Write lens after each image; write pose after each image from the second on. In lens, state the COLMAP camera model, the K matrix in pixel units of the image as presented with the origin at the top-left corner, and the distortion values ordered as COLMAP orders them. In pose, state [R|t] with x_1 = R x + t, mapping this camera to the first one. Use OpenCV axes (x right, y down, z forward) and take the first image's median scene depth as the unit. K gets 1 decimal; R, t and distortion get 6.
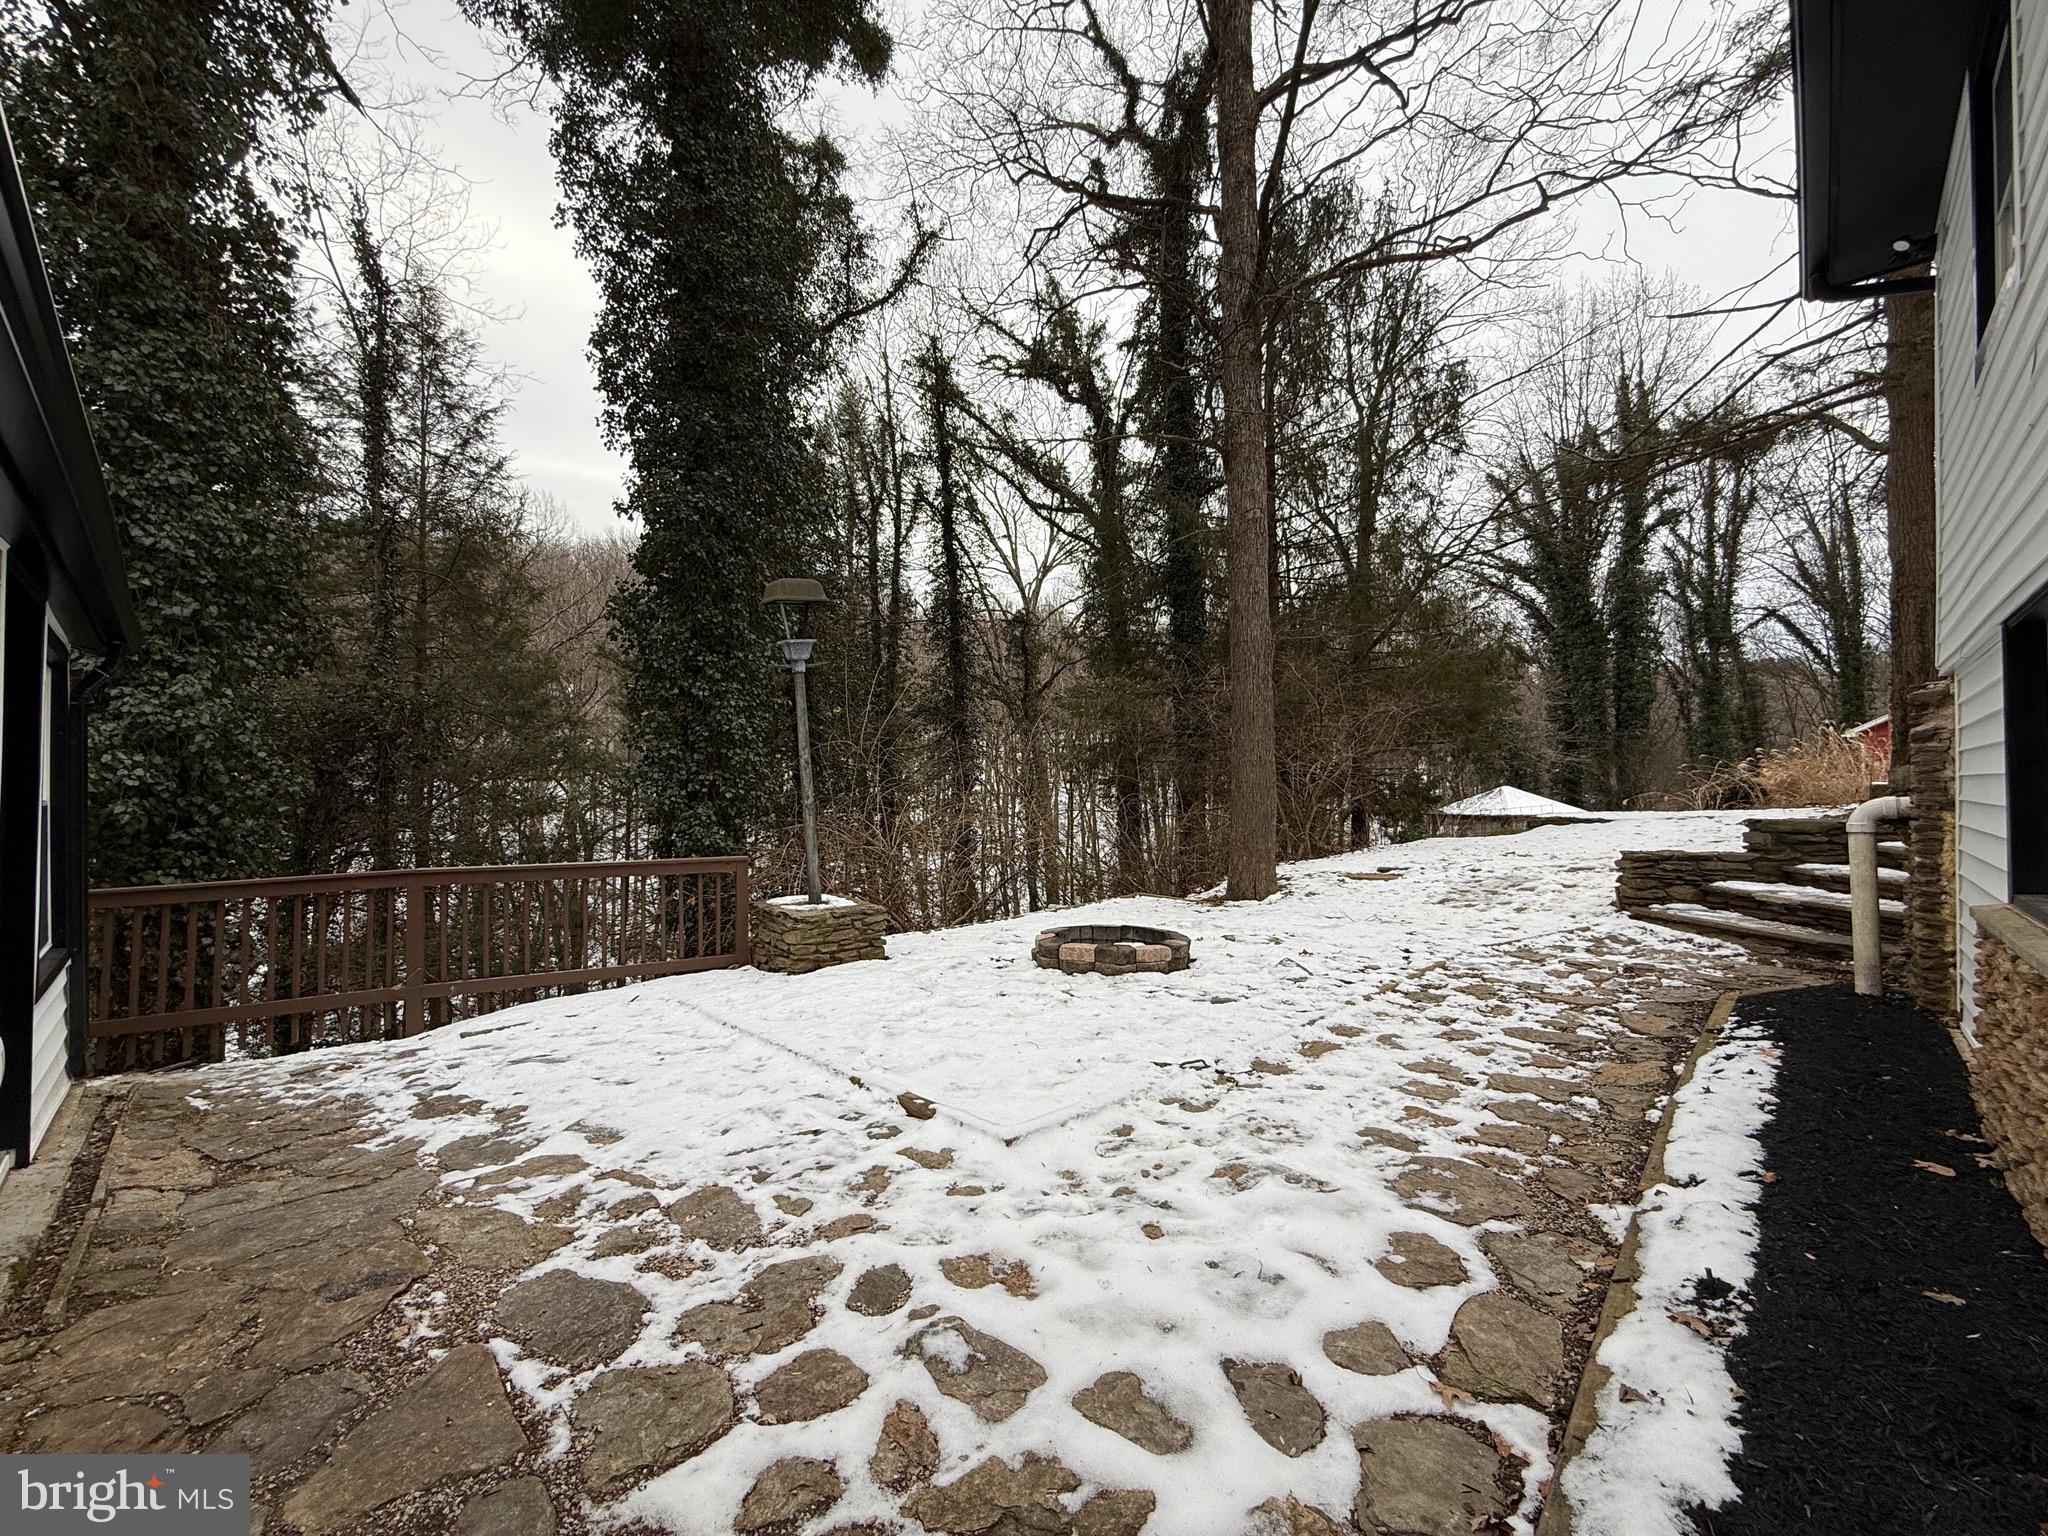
lens RADIAL K [[815.2, 0, 1019.2], [0, 815.2, 770.7], [0, 0, 1]] dist [0.000744, 0.000789]
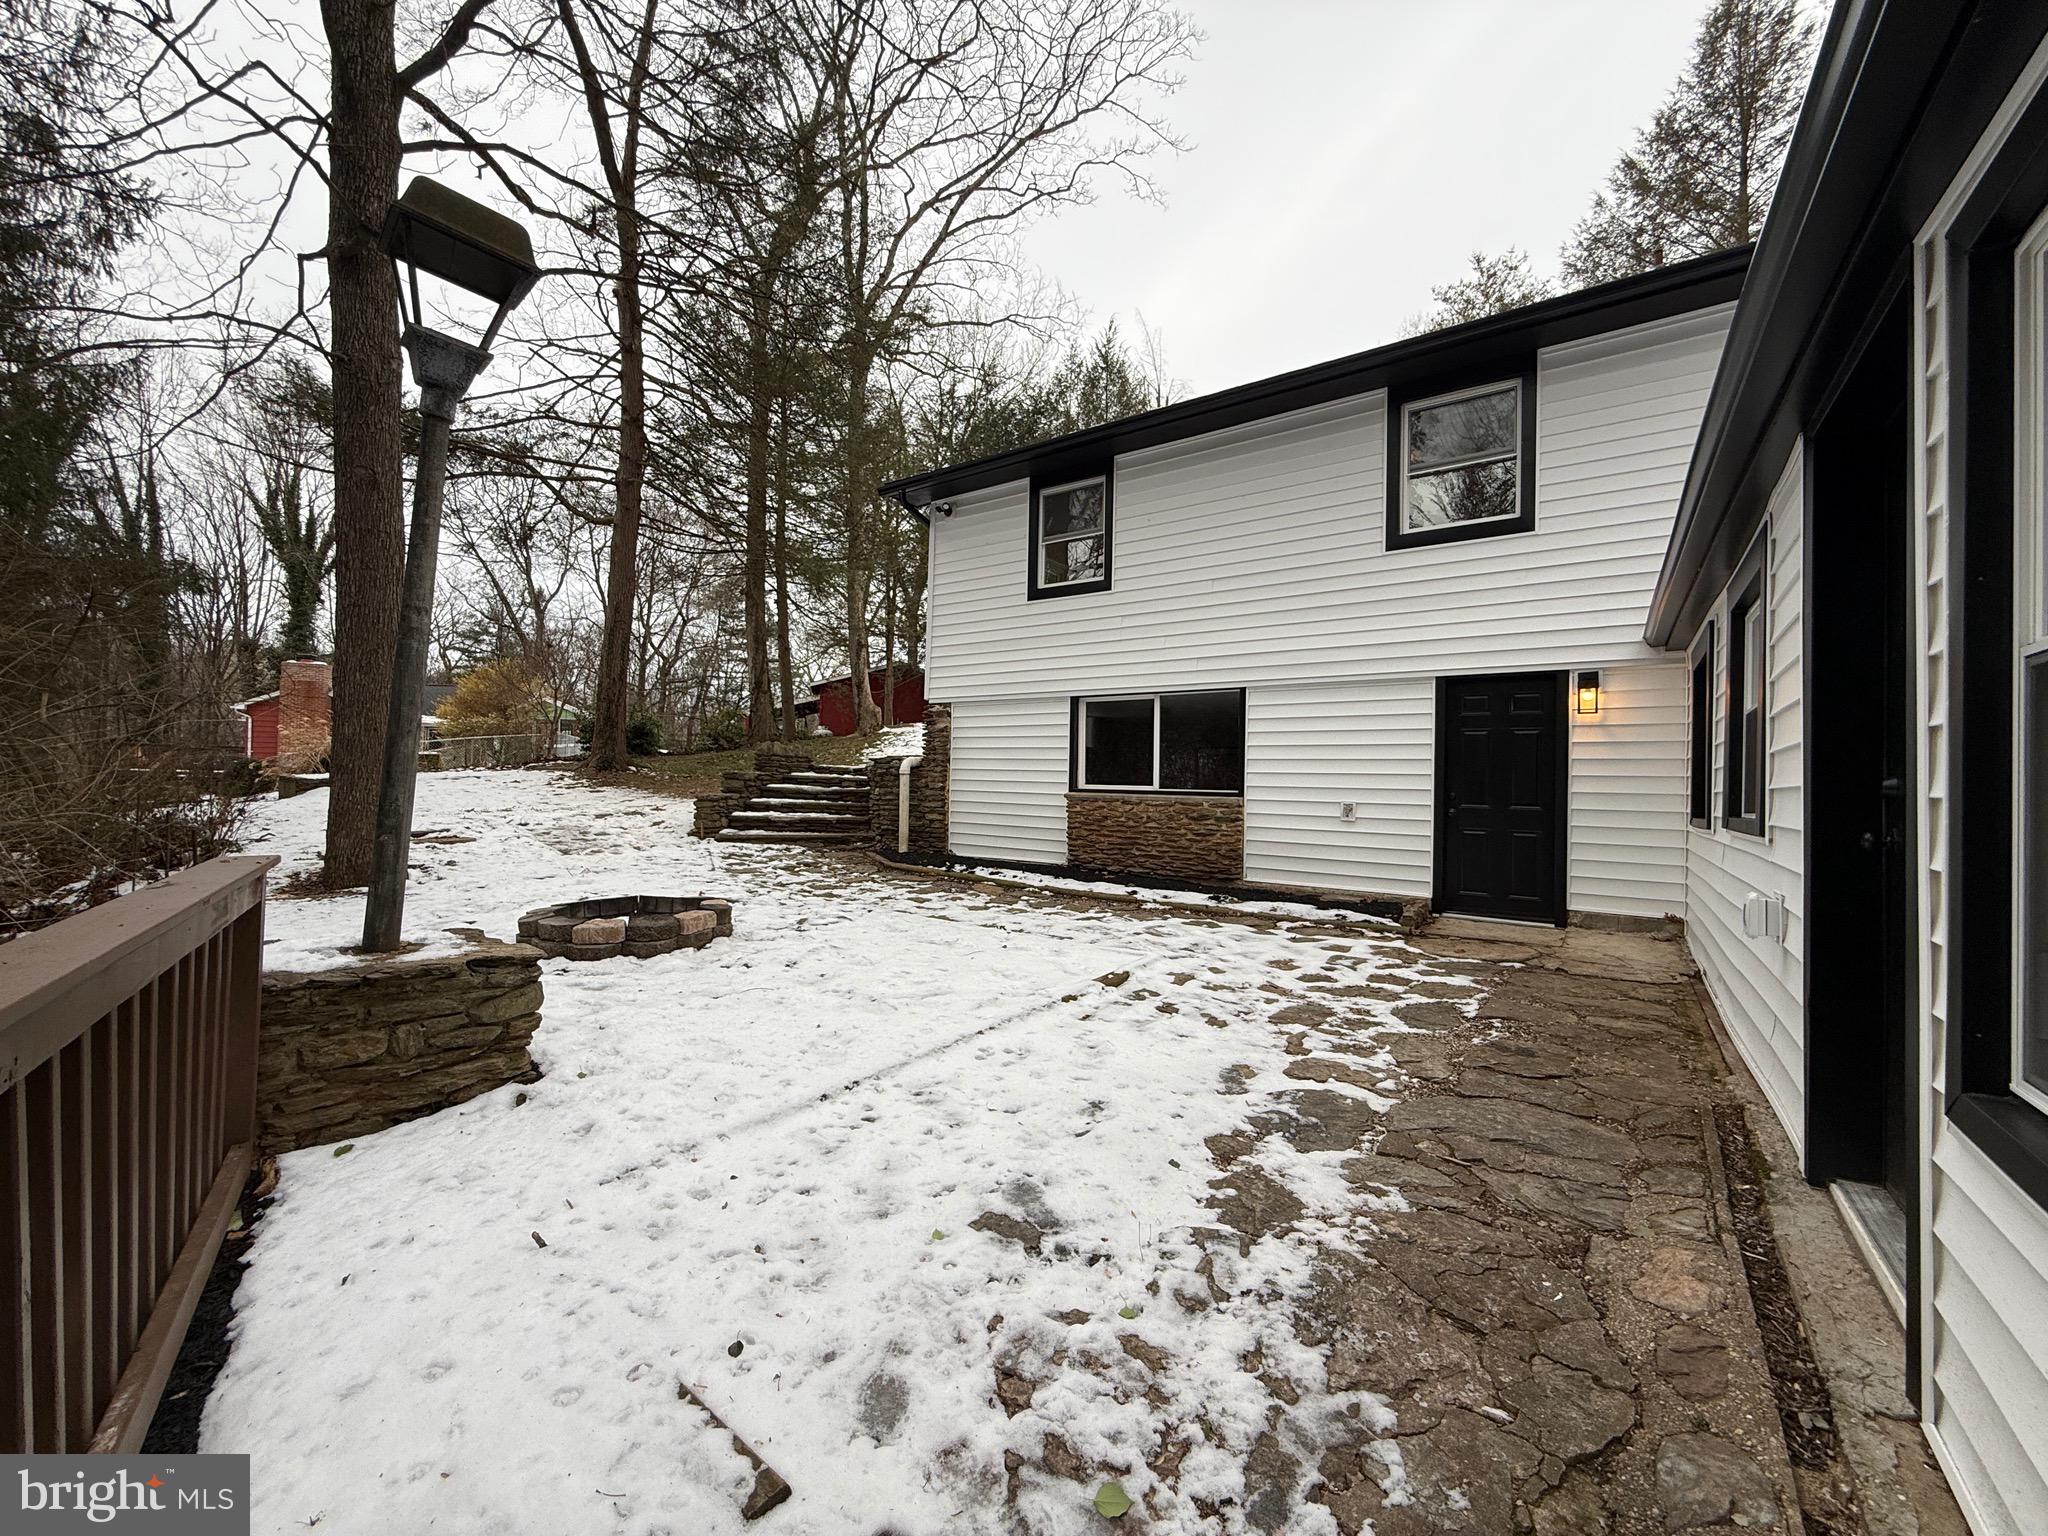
lens RADIAL K [[815.2, 0, 1019.2], [0, 815.2, 770.7], [0, 0, 1]] dist [0.000744, 0.000789]
pose [[-0.152379, 0.006259, 0.988302, -1.390260], [-0.035334, 0.999306, -0.011777, 0.113324], [-0.987690, -0.036715, -0.152052, 1.389302]]
